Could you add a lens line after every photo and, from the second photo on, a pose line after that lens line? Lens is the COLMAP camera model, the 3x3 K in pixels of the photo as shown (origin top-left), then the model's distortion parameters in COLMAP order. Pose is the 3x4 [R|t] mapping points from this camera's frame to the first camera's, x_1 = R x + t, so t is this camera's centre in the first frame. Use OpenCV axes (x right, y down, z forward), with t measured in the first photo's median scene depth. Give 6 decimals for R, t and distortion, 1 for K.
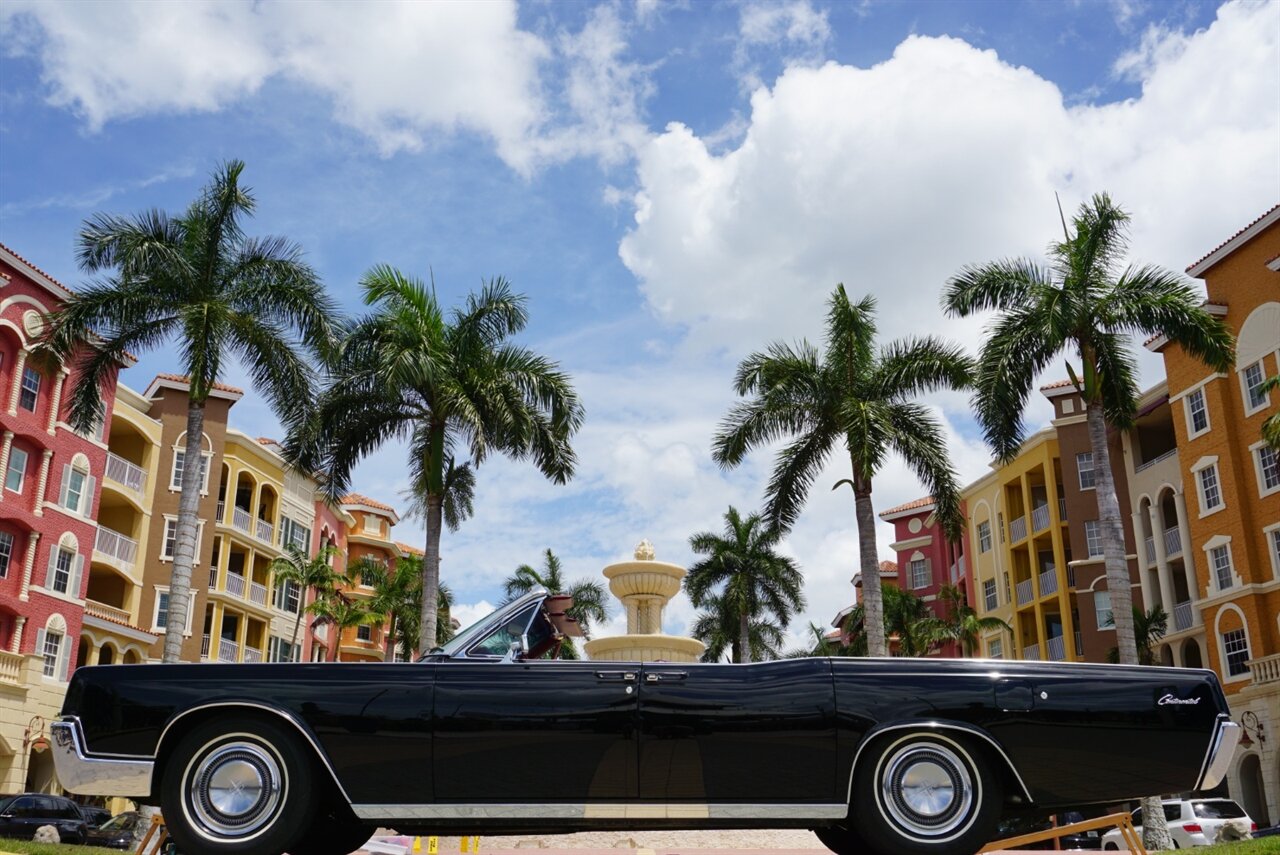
lens RADIAL K [[1277.5, 0, 655.9], [0, 1277.5, 423.4], [0, 0, 1]] dist [-0.012295, 0.000000]
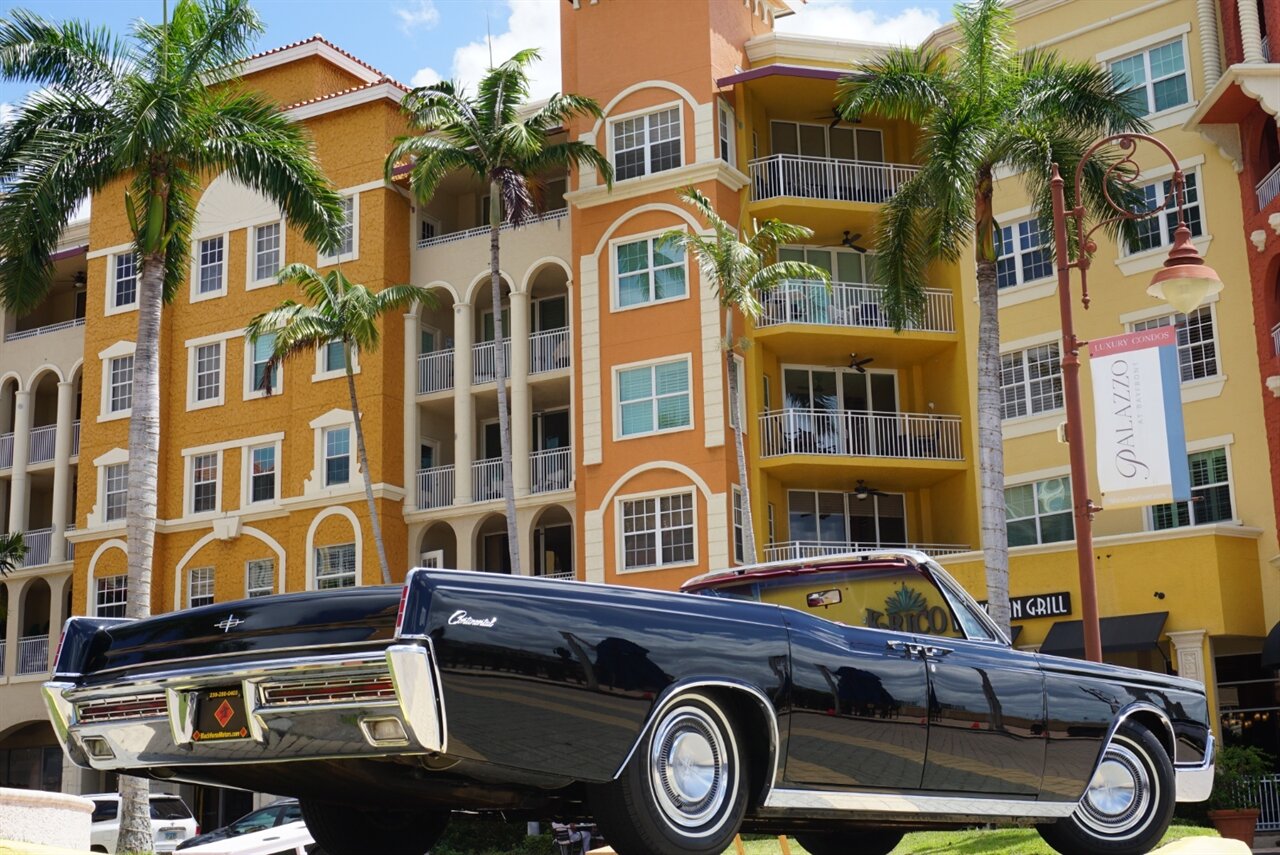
lens RADIAL K [[1829.9, 0, 664.7], [0, 1829.9, 470.0], [0, 0, 1]] dist [-0.009544, 0.000000]
pose [[0.677057, 0.148013, 0.720893, -0.112618], [-0.228347, 0.973471, 0.014589, 0.011568], [-0.699608, -0.174491, 0.692893, 0.033649]]
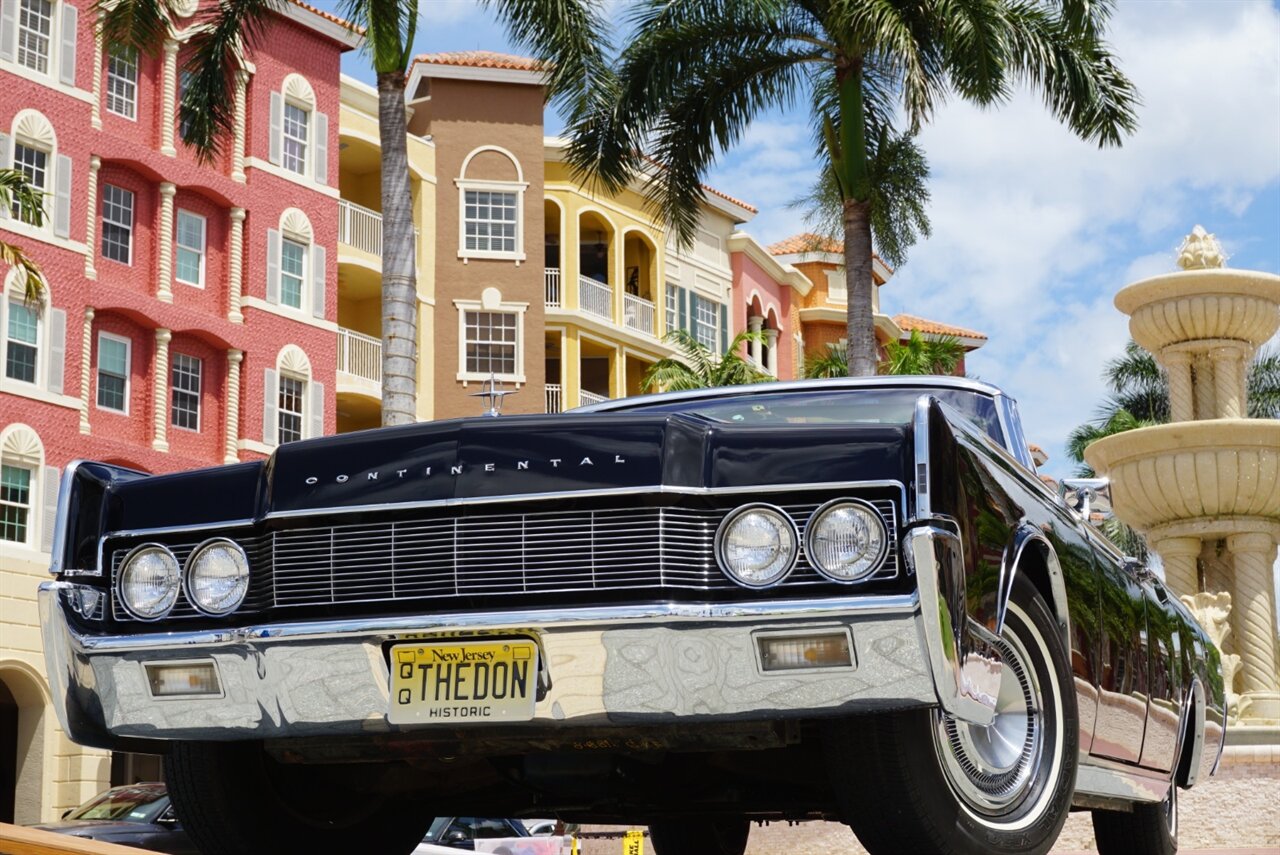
lens RADIAL K [[2334.6, 0, 654.4], [0, 2334.6, 454.9], [0, 0, 1]] dist [0.000513, 0.000000]
pose [[0.942742, -0.077887, -0.324300, 0.034226], [0.126409, 0.983247, 0.131326, 0.014652], [0.308638, -0.164801, 0.936794, 0.042554]]
